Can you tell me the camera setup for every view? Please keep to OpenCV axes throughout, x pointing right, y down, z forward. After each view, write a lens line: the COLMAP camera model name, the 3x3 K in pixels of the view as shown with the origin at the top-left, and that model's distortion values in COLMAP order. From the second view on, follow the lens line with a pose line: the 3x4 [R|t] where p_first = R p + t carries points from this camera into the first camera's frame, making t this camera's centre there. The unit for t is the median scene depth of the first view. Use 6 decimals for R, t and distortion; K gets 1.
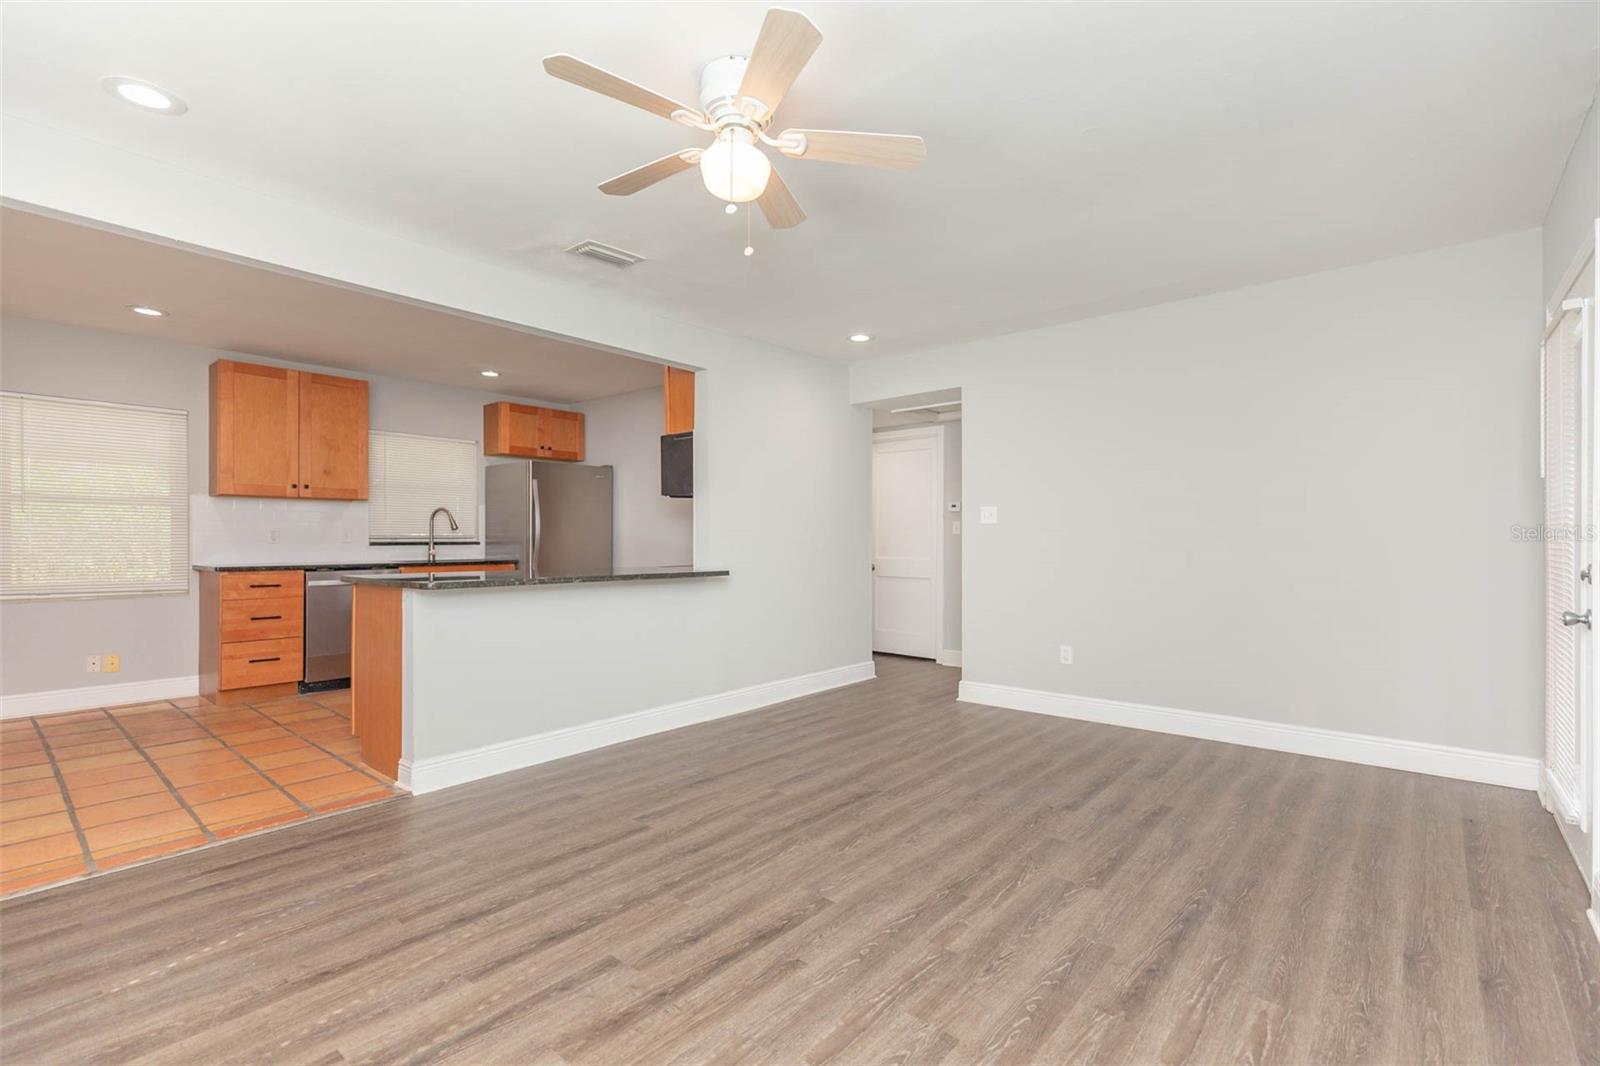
lens RADIAL K [[728.0, 0, 797.3], [0, 728.0, 540.7], [0, 0, 1]] dist [-0.000139, -0.000808]
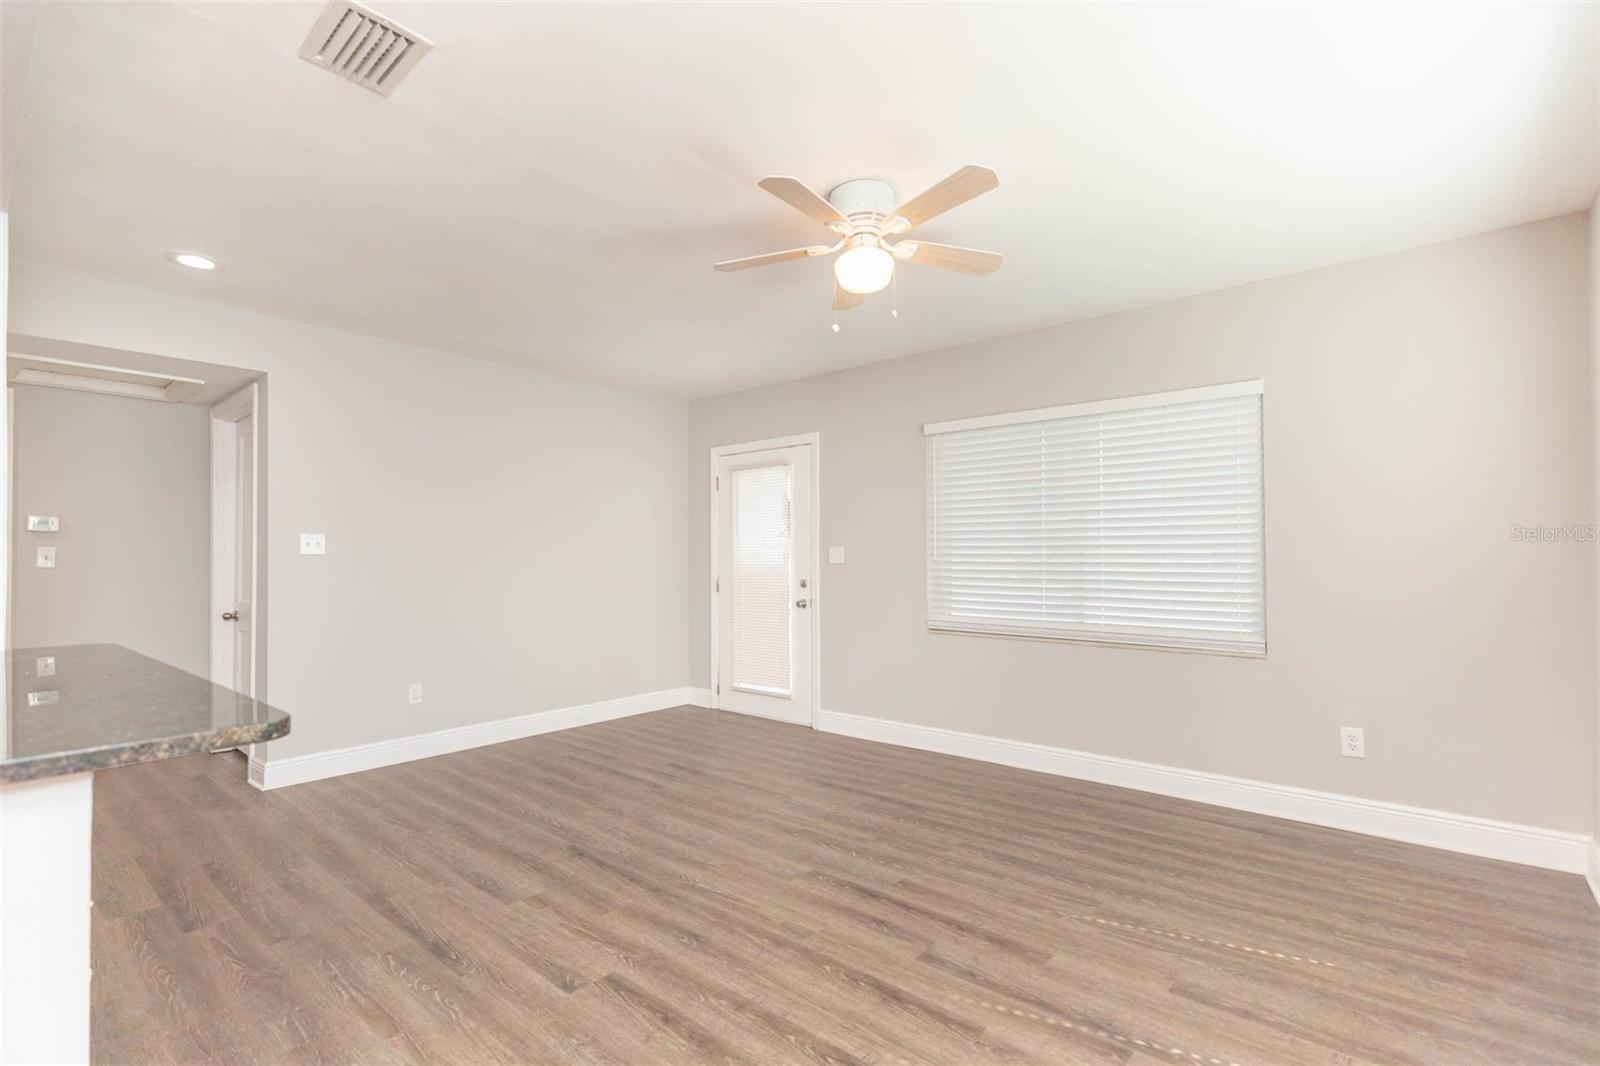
lens RADIAL K [[728.0, 0, 797.3], [0, 728.0, 540.7], [0, 0, 1]] dist [-0.000139, -0.000808]
pose [[0.005133, 0.026531, 0.999635, -0.980669], [0.010742, 0.999589, -0.026584, -0.017883], [-0.999929, 0.010875, 0.004846, 0.842506]]
